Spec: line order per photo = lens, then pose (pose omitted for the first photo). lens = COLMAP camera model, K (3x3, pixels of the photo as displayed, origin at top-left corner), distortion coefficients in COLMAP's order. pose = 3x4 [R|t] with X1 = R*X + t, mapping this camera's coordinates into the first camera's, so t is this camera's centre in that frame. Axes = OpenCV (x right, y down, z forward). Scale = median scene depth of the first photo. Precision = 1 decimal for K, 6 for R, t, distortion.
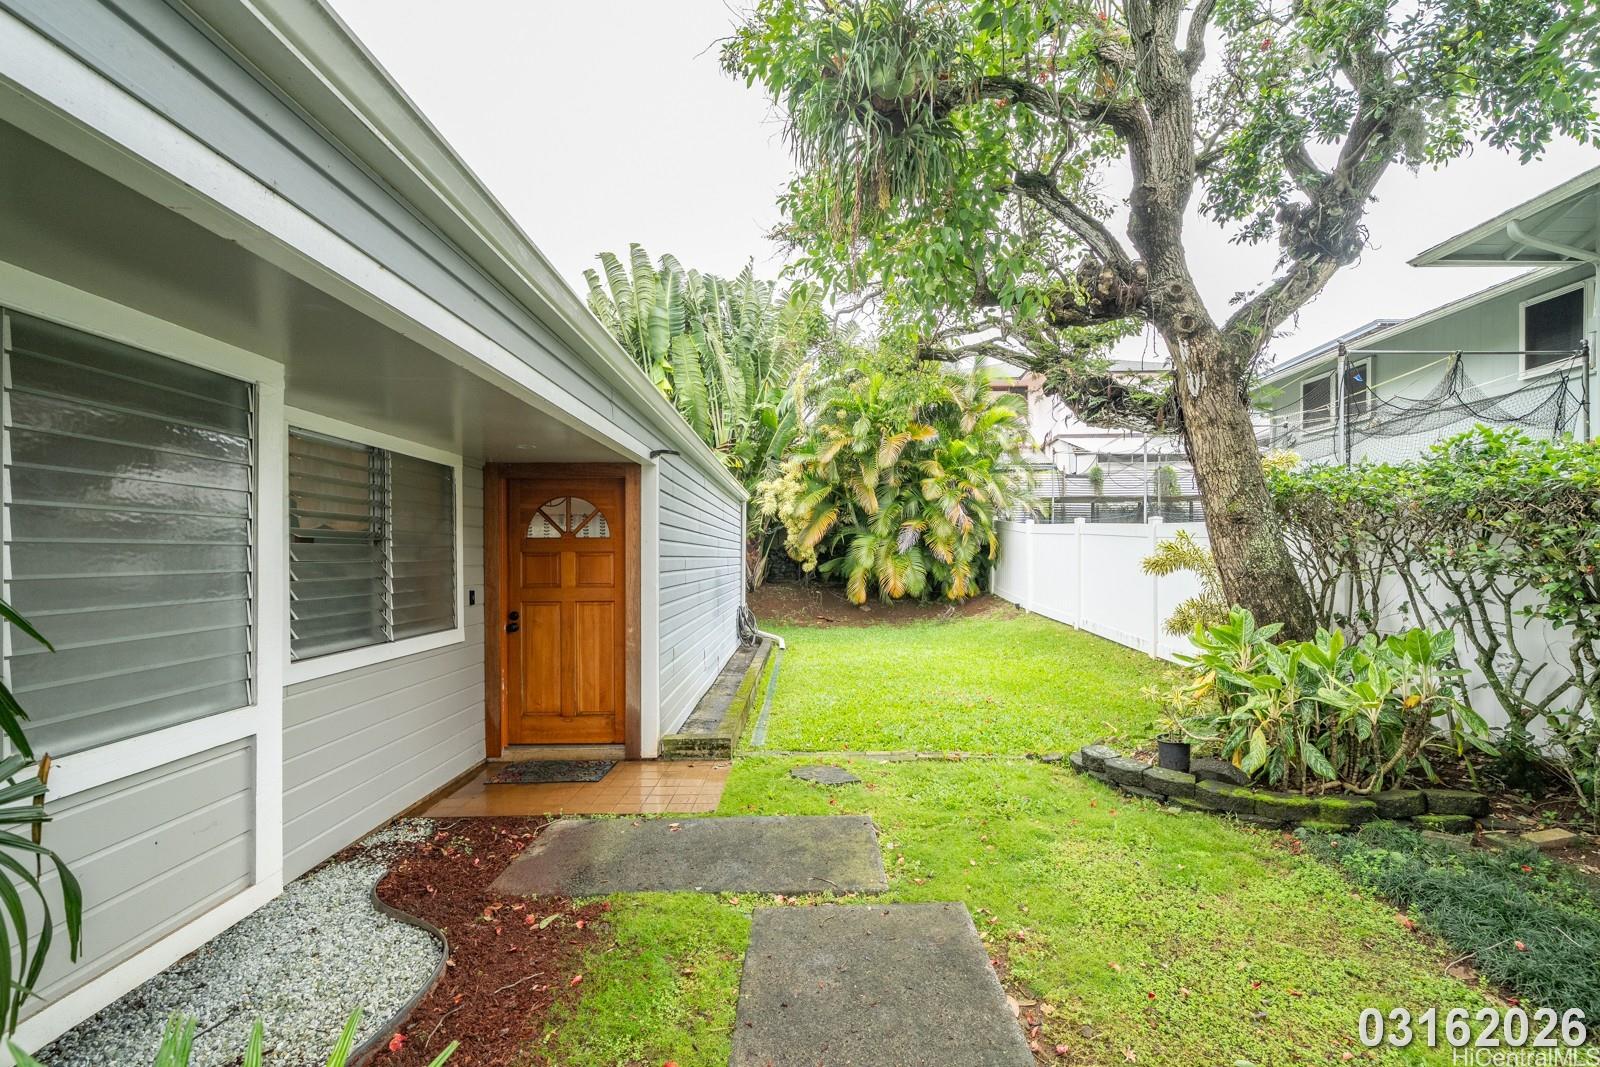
lens RADIAL K [[703.2, 0, 814.4], [0, 703.2, 537.5], [0, 0, 1]] dist [-0.000889, 0.000064]
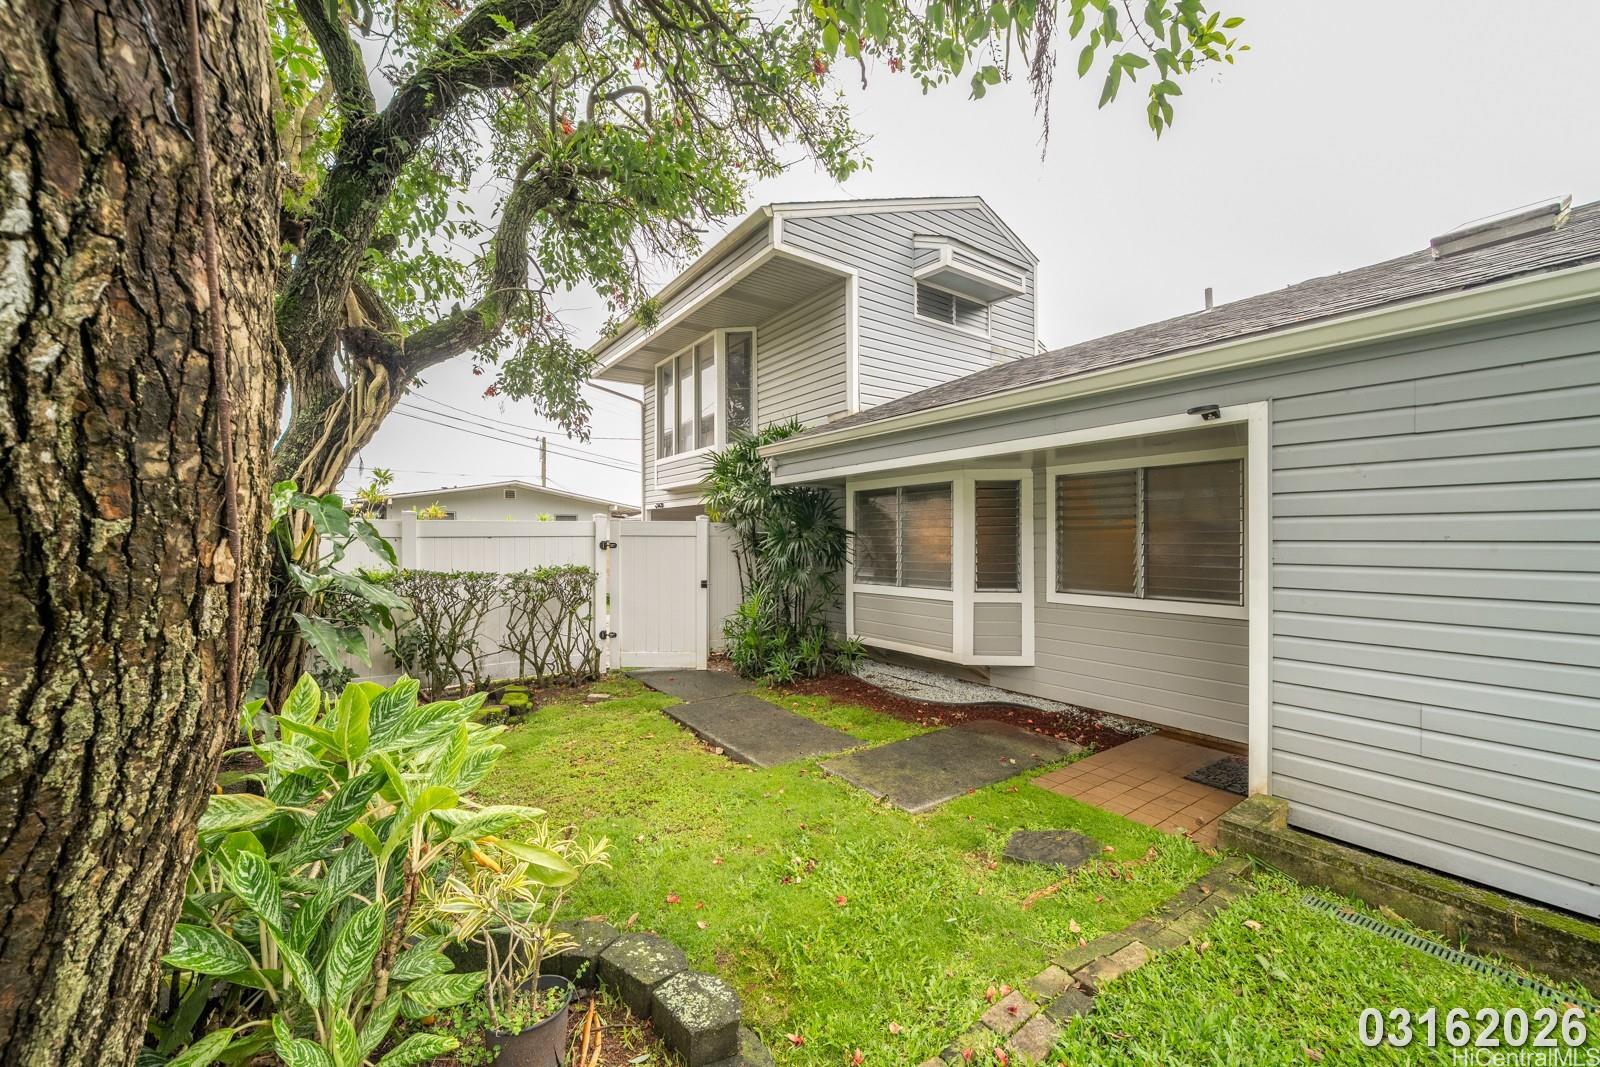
lens RADIAL K [[614.5, 0, 800.0], [0, 614.5, 533.5], [0, 0, 1]] dist [-0.000846, -0.000050]
pose [[-0.834298, -0.003499, -0.551302, 0.519828], [0.014108, 0.999517, -0.027694, 0.029085], [0.551133, -0.030883, -0.833846, 1.270999]]
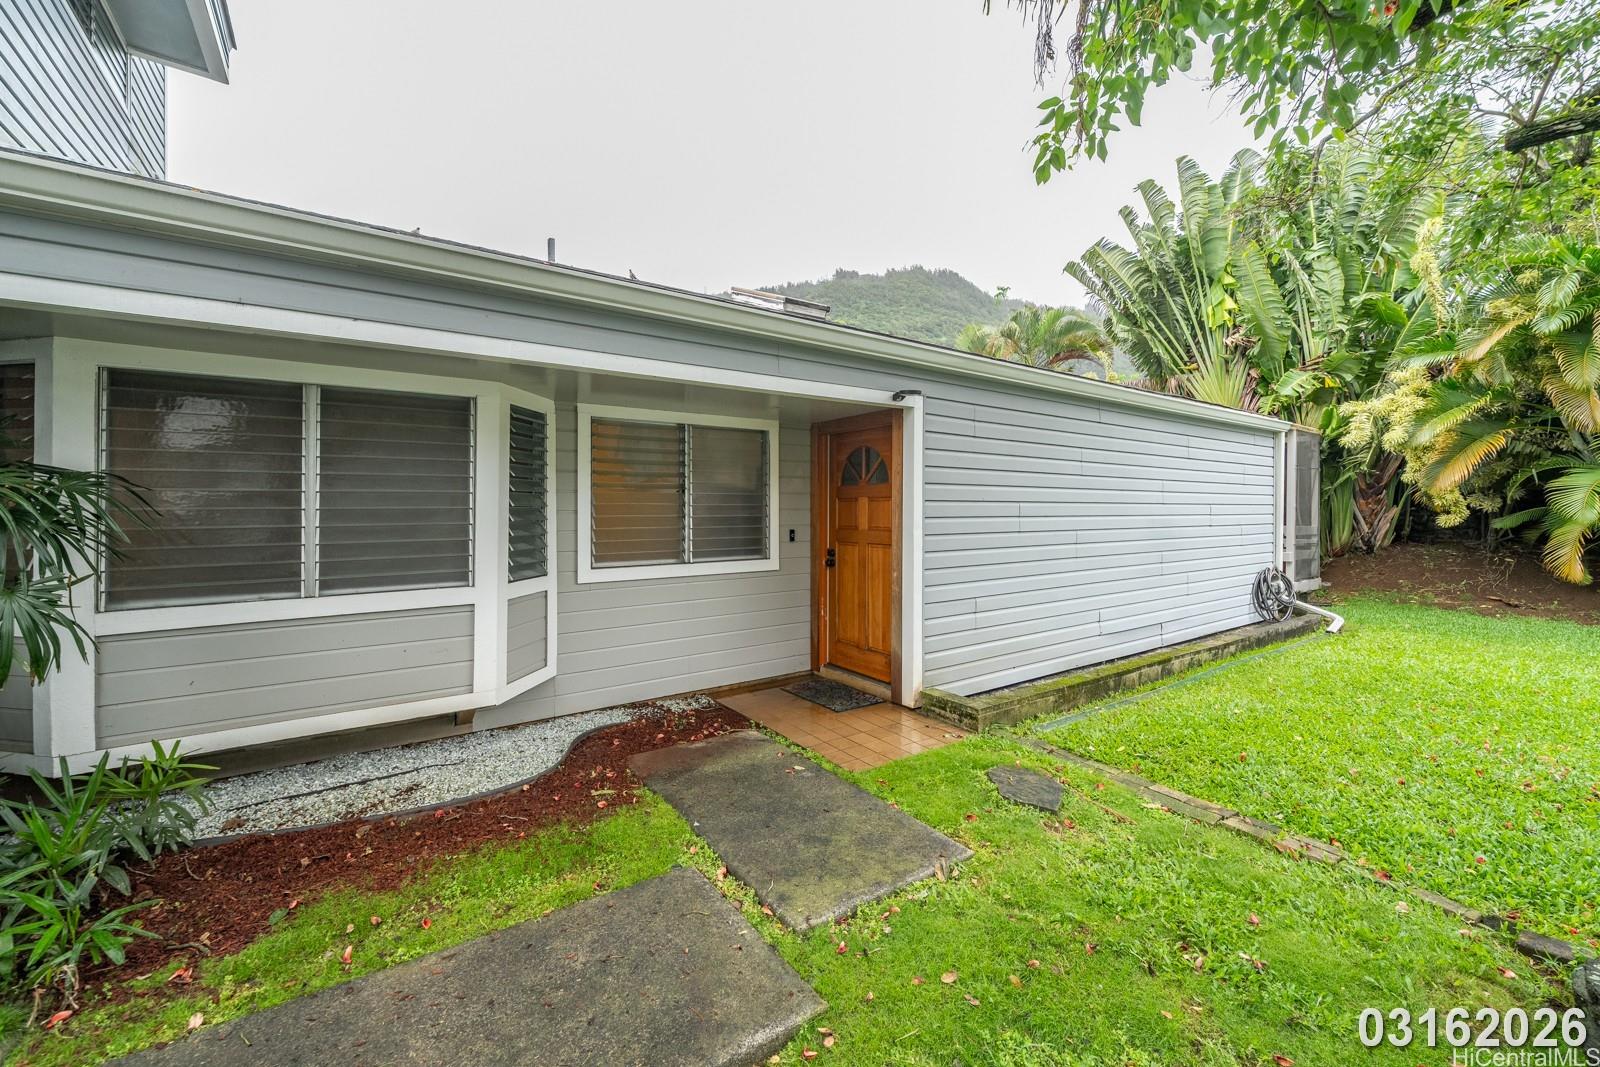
lens RADIAL K [[638.6, 0, 799.4], [0, 638.6, 490.9], [0, 0, 1]] dist [-0.003691, -0.000239]
pose [[0.536712, -0.019096, -0.843549, 0.428290], [0.020554, 0.999743, -0.009555, 0.017834], [0.843515, -0.012210, 0.536967, 0.388246]]
